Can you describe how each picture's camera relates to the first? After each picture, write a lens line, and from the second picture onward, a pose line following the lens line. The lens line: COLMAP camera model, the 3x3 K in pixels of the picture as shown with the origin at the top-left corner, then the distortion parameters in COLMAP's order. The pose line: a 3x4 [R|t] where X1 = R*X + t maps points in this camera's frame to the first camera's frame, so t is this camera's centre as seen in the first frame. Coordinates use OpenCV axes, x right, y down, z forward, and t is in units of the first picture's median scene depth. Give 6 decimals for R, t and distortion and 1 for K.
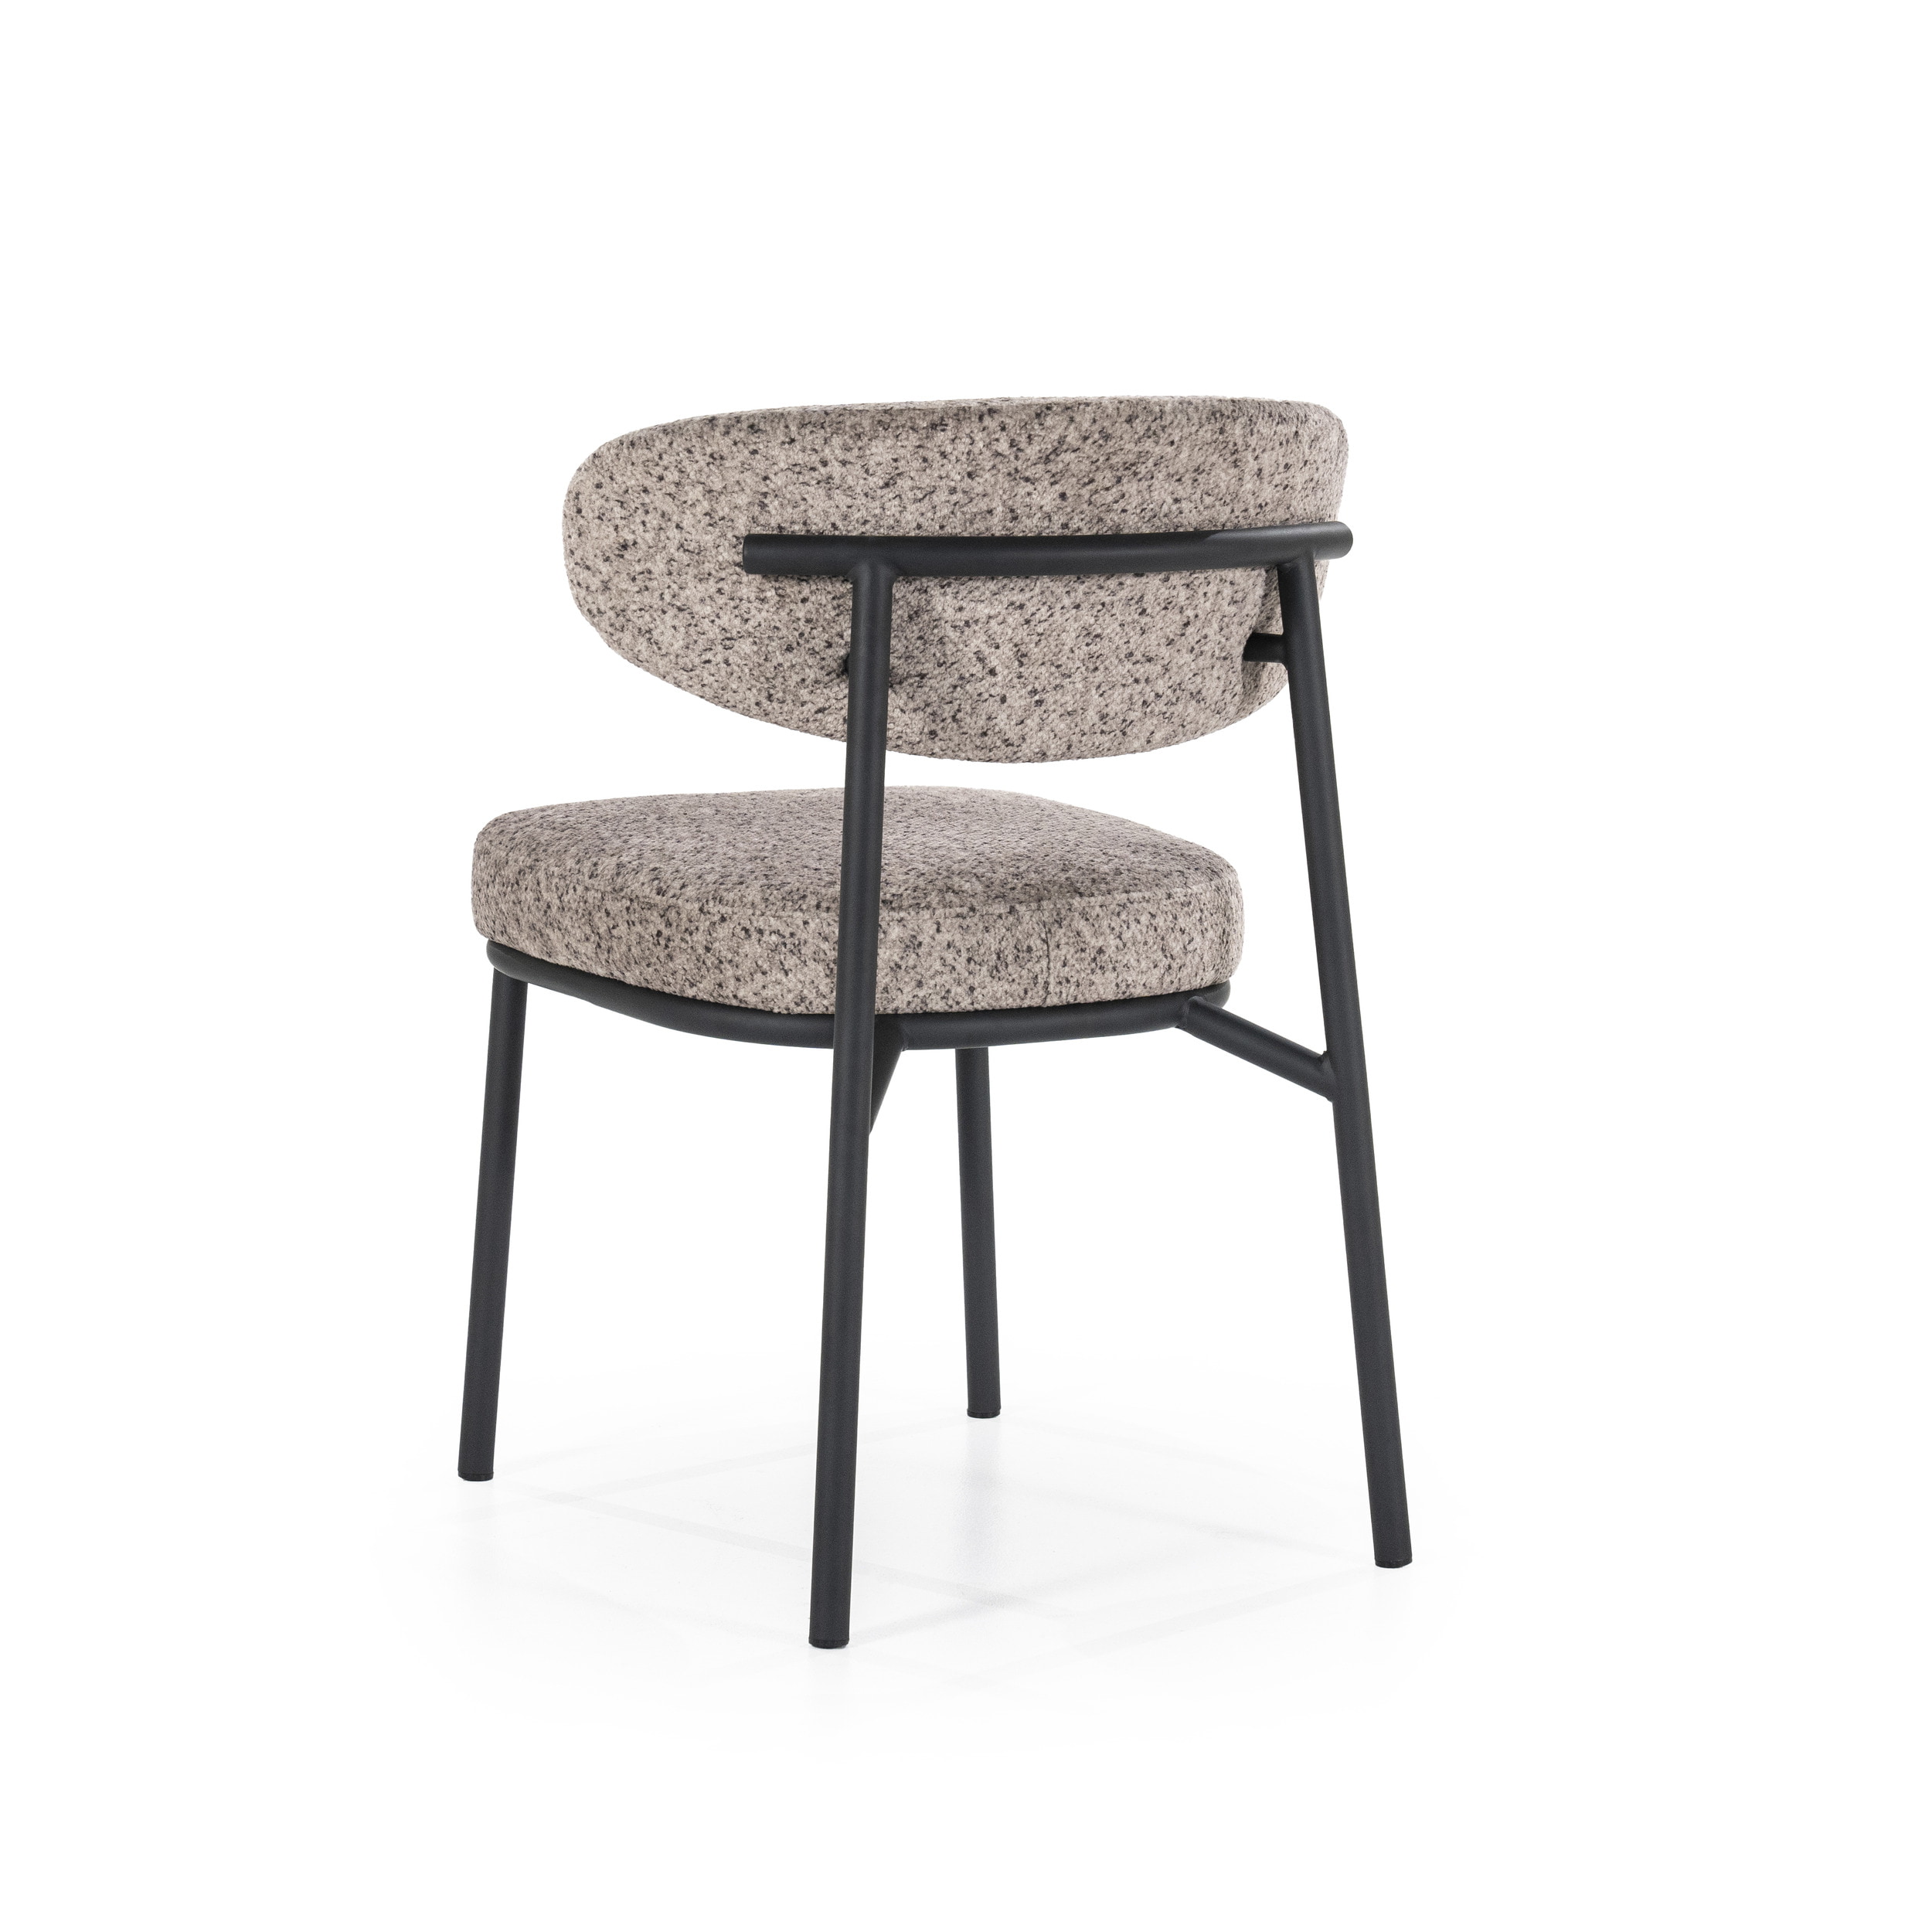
lens RADIAL K [[5454.8, 0, 966.0], [0, 5454.8, 966.0], [0, 0, 1]] dist [0.459076, -0.781955]
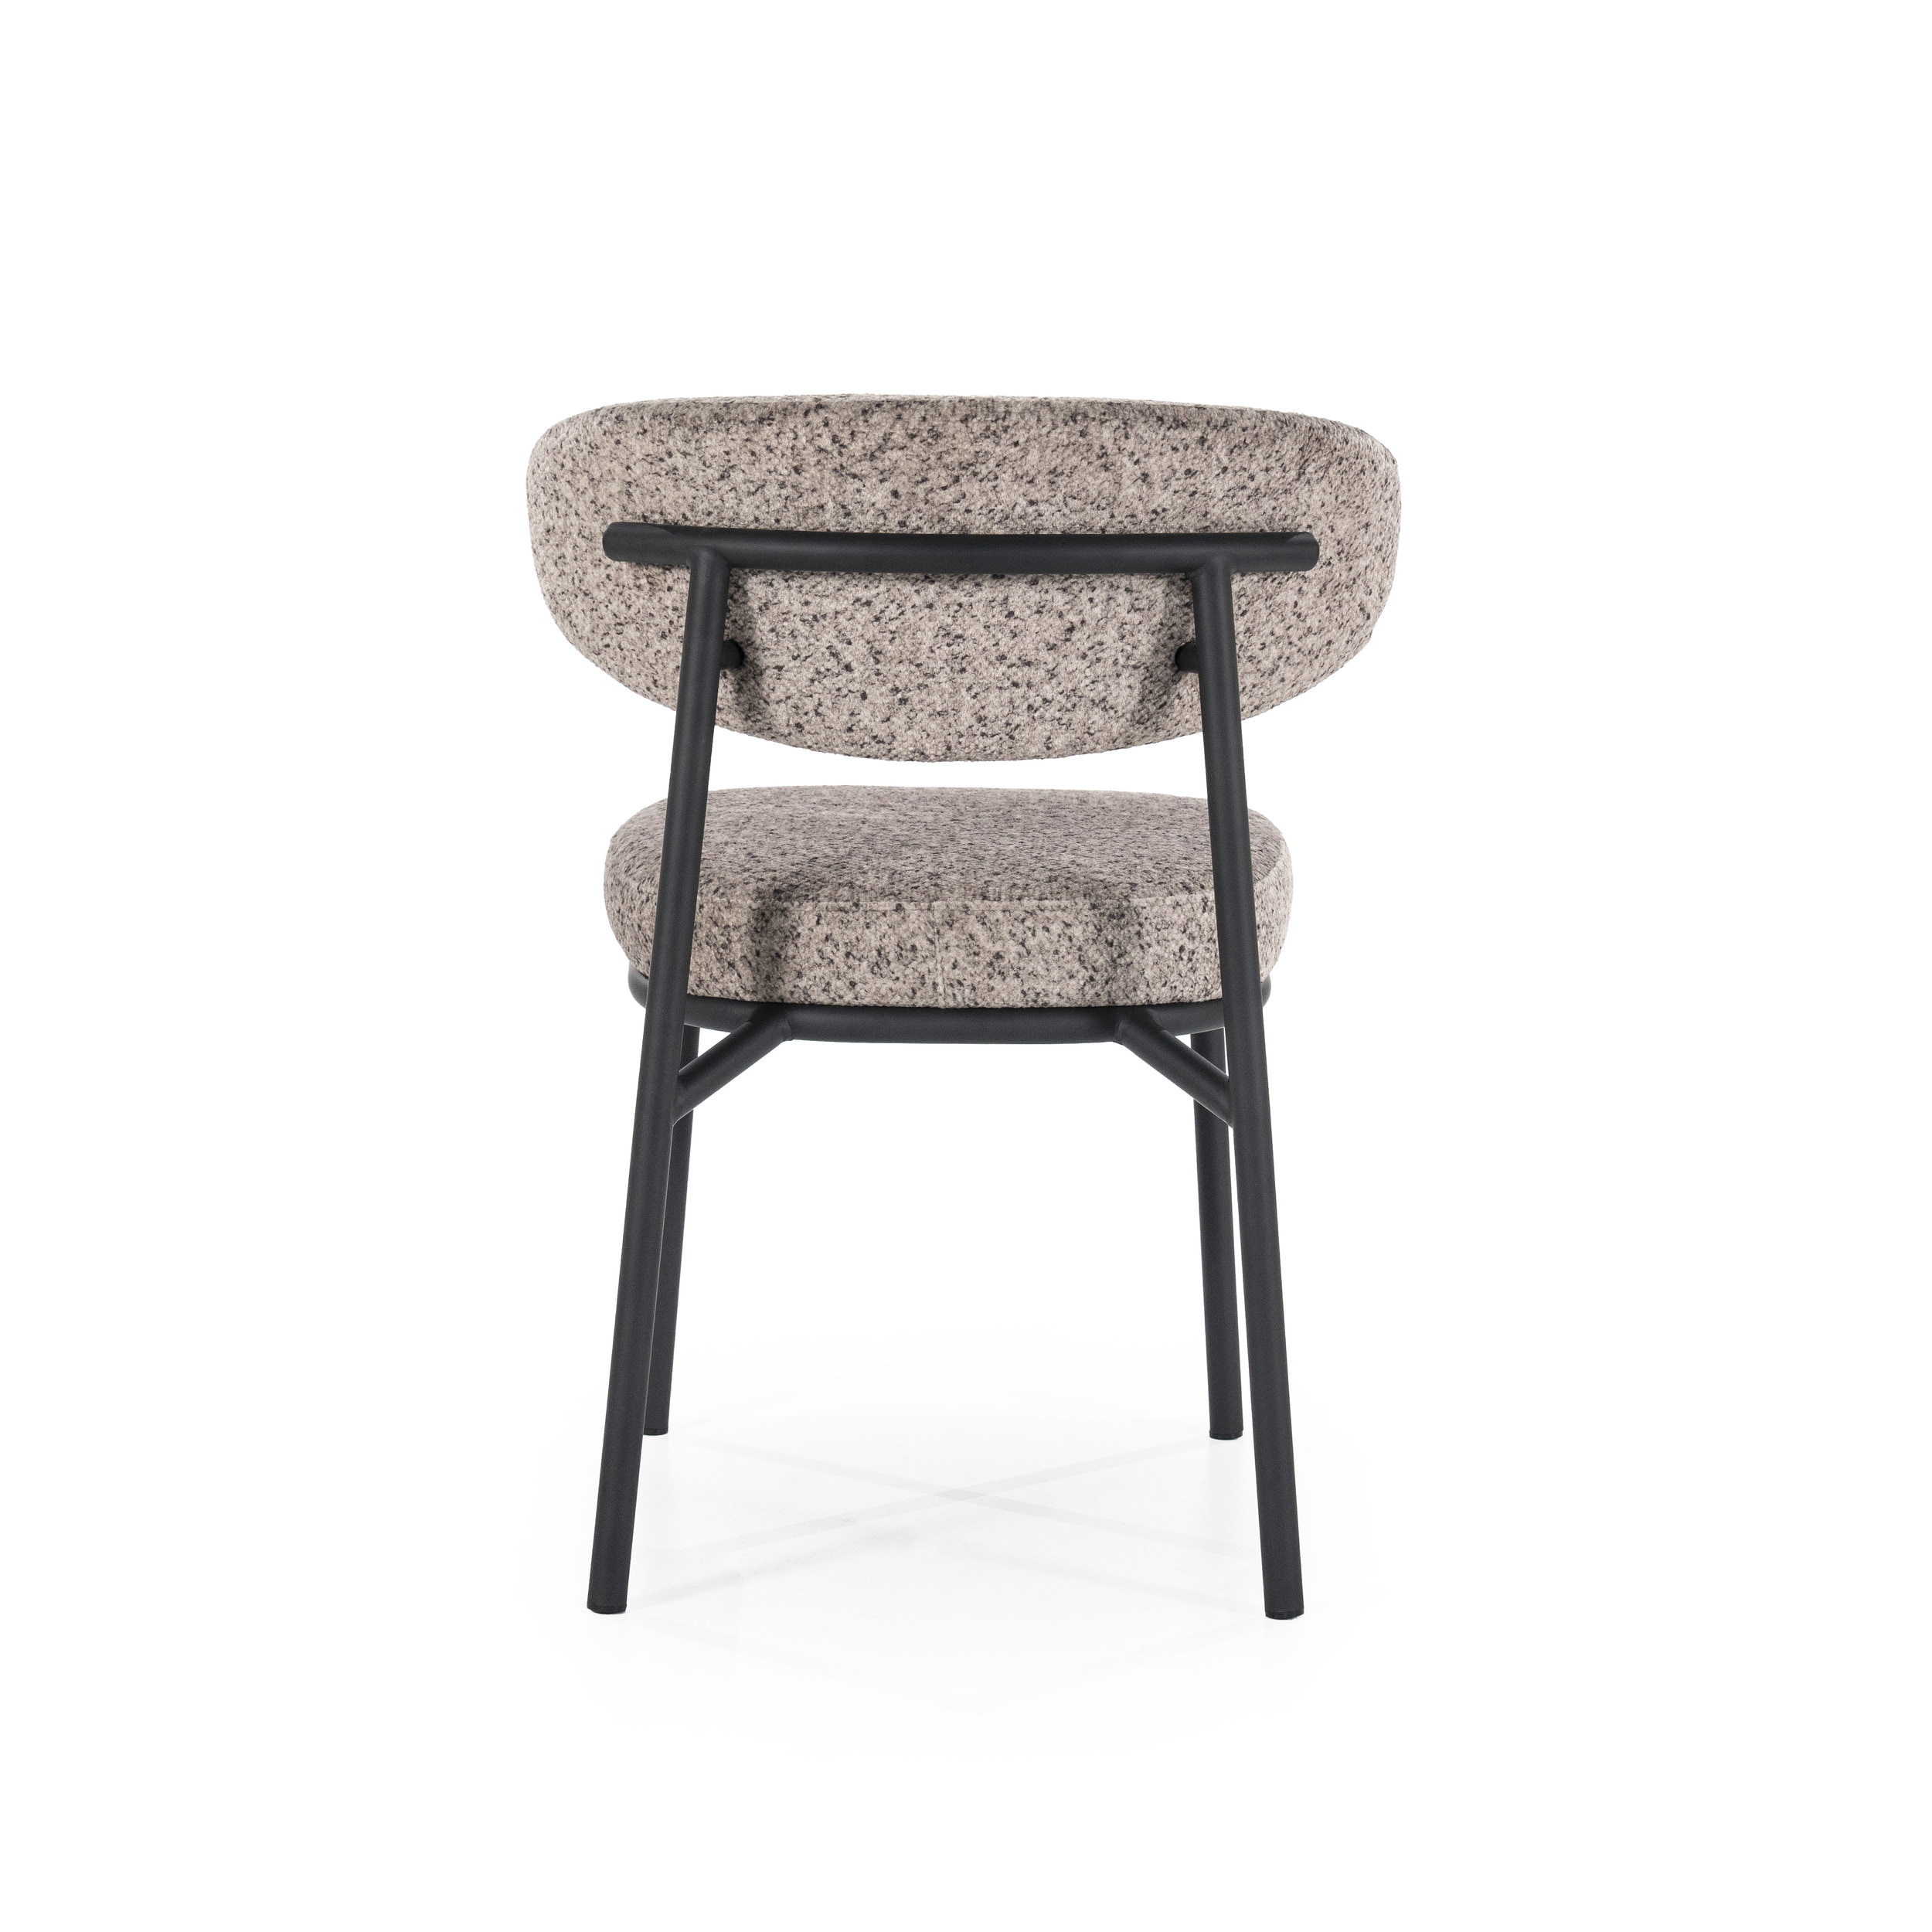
lens RADIAL K [[5454.8, 0, 966.0], [0, 5454.8, 966.0], [0, 0, 1]] dist [0.459076, -0.781955]
pose [[0.863375, 0.068850, -0.499843, 0.531243], [-0.072055, 0.997317, 0.012912, -0.013772], [0.499391, 0.024868, 0.866020, 0.143942]]
